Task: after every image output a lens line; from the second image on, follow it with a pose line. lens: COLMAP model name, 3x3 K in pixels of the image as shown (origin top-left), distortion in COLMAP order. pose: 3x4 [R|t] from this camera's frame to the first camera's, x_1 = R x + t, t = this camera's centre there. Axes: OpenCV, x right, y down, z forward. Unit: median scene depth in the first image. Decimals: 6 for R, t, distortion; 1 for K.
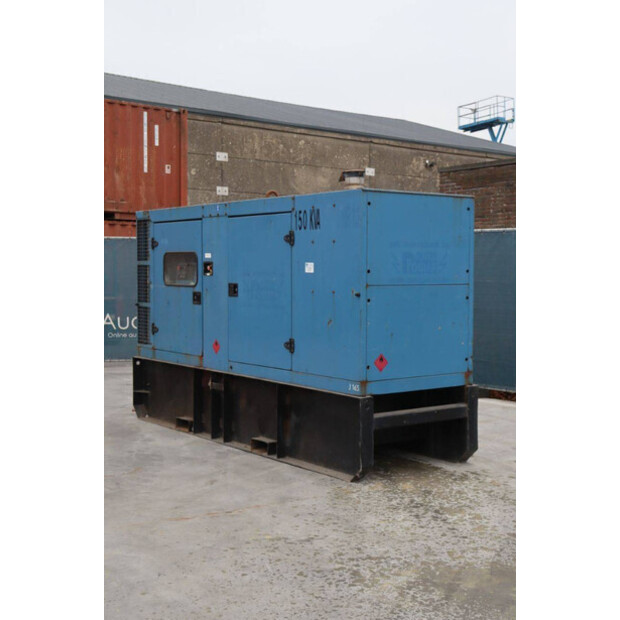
lens RADIAL K [[906.0, 0, 310.0], [0, 906.0, 310.0], [0, 0, 1]] dist [0.137831, 0.069403]
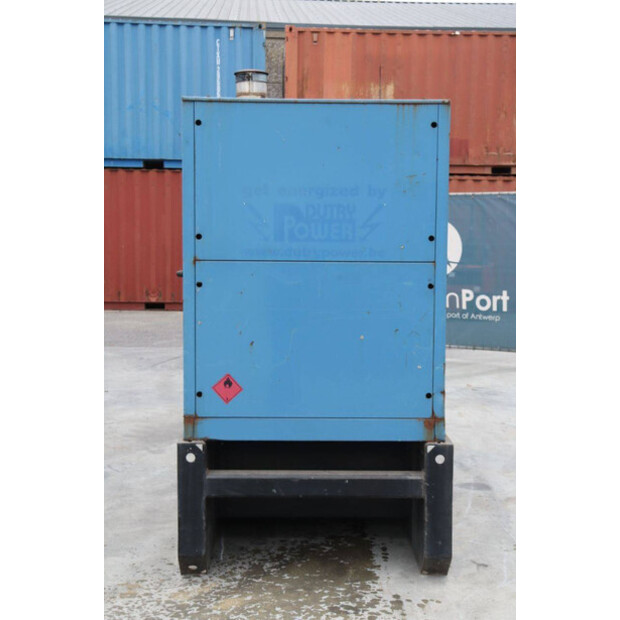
lens RADIAL K [[906.0, 0, 310.0], [0, 906.0, 310.0], [0, 0, 1]] dist [0.137831, 0.069403]
pose [[0.807866, 0.055819, -0.586718, 0.398994], [-0.033700, 0.998251, 0.048569, -0.021232], [0.588403, -0.019465, 0.808334, 0.457739]]
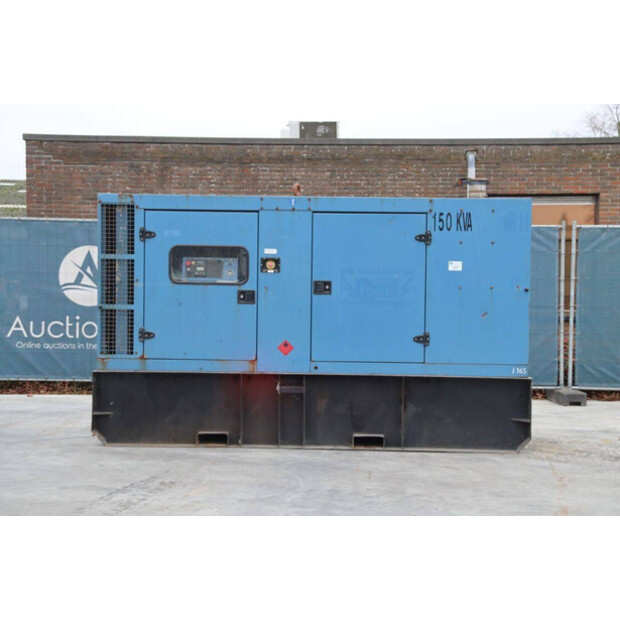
lens RADIAL K [[1269.0, 0, 310.0], [0, 1269.0, 310.0], [0, 0, 1]] dist [0.353374, 0.125494]
pose [[0.627014, -0.026213, 0.778567, -1.151638], [0.025473, 0.999589, 0.013140, -0.016268], [-0.778592, 0.011594, 0.627424, 0.155223]]
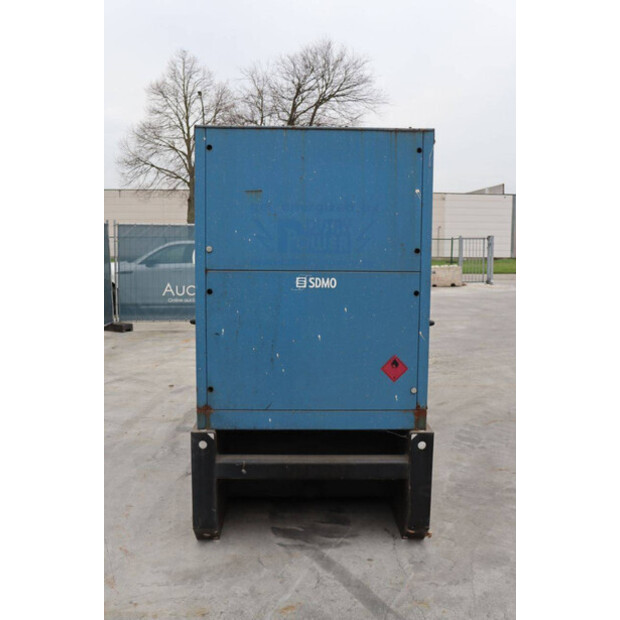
lens RADIAL K [[590.5, 0, 310.0], [0, 590.5, 310.0], [0, 0, 1]] dist [-0.100179, 0.100973]
pose [[-0.817215, -0.068840, 0.572206, -0.375353], [0.013919, 0.990194, 0.139005, -0.068590], [-0.576164, 0.121561, -0.808243, 1.532252]]
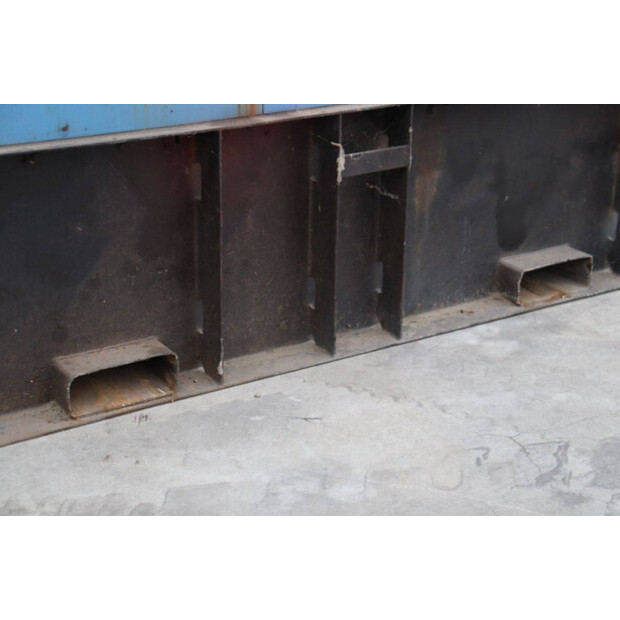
lens RADIAL K [[1289.8, 0, 310.0], [0, 1289.8, 310.0], [0, 0, 1]] dist [0.339240, 0.222829]
pose [[0.043807, -0.371498, 0.927400, -0.486842], [0.018338, 0.928433, 0.371046, -0.017789], [-0.998872, 0.000752, 0.047484, 1.028525]]
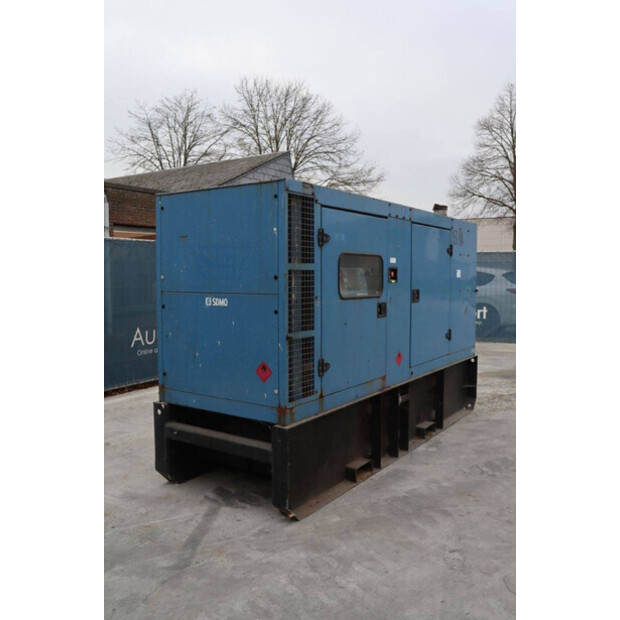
lens RADIAL K [[560.7, 0, 310.0], [0, 560.7, 310.0], [0, 0, 1]] dist [-0.095633, 0.025048]
pose [[-0.328114, -0.063598, 0.942495, -0.632497], [0.043221, 0.995676, 0.082233, -0.062655], [-0.943649, 0.067717, -0.323947, 1.310696]]
